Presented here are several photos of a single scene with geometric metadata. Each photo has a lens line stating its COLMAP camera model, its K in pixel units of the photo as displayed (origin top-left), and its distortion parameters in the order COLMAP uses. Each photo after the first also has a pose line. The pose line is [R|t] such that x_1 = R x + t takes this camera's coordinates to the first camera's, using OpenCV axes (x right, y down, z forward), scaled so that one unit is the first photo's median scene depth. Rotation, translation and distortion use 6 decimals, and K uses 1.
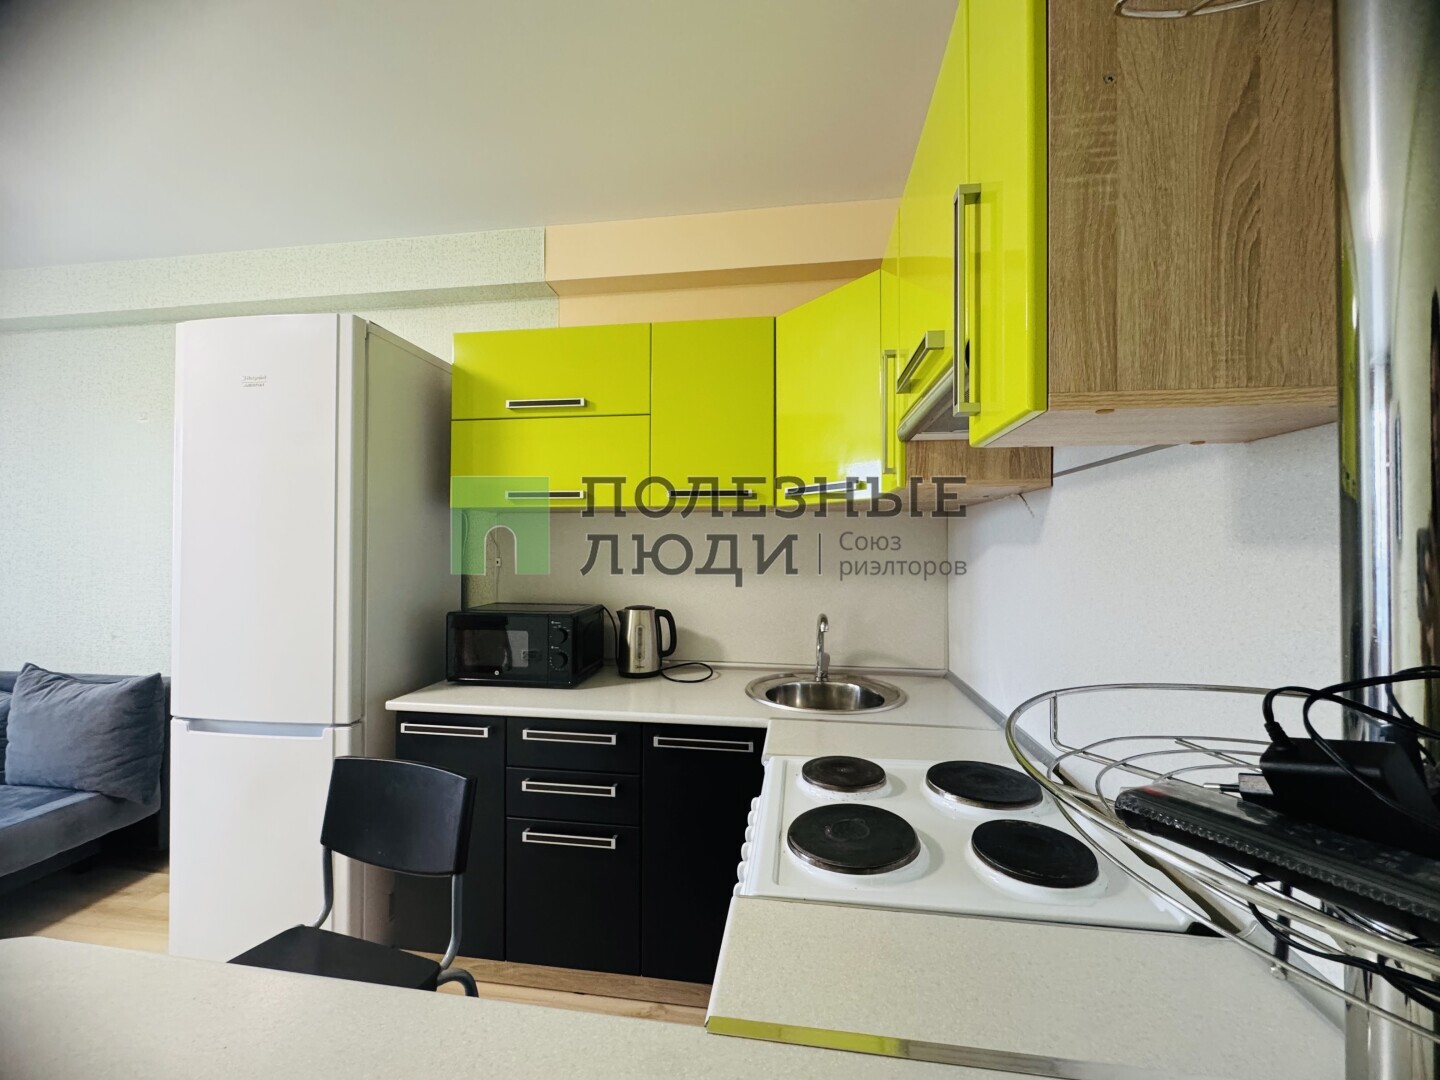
lens RADIAL K [[579.3, 0, 728.0], [0, 579.3, 536.5], [0, 0, 1]] dist [0.000720, -0.002508]
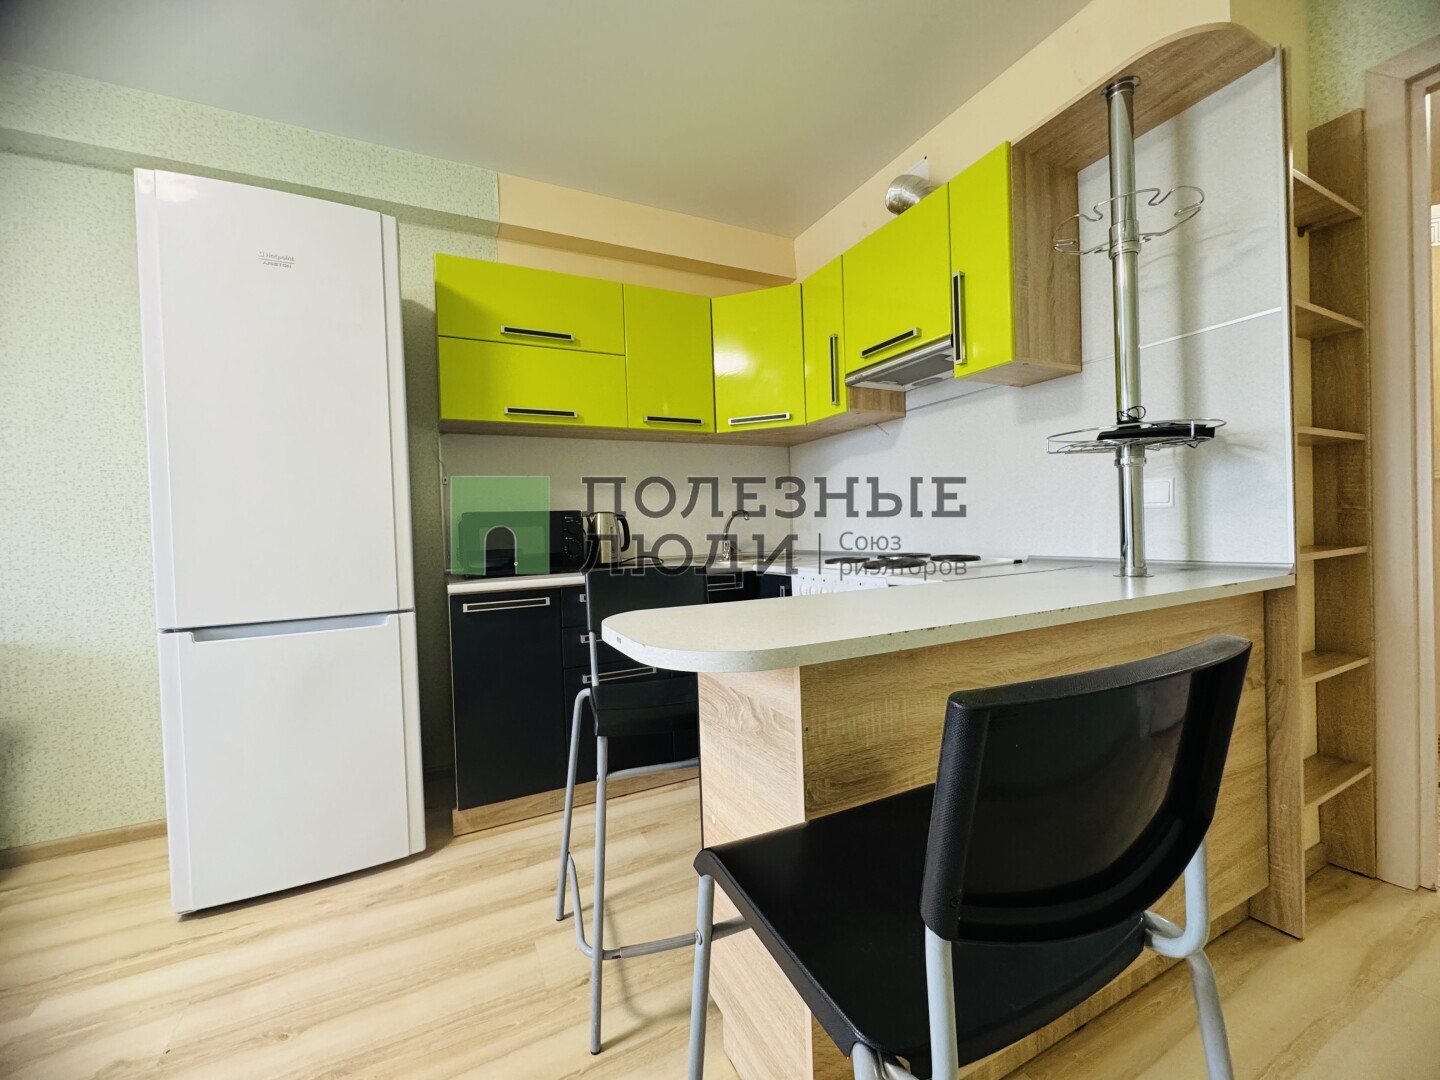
lens RADIAL K [[579.3, 0, 715.3], [0, 579.3, 538.3], [0, 0, 1]] dist [0.000720, -0.002508]
pose [[0.814747, -0.039021, 0.578503, -0.751121], [0.031524, 0.999238, 0.023003, 0.174023], [-0.578960, -0.000505, 0.815356, -0.163840]]
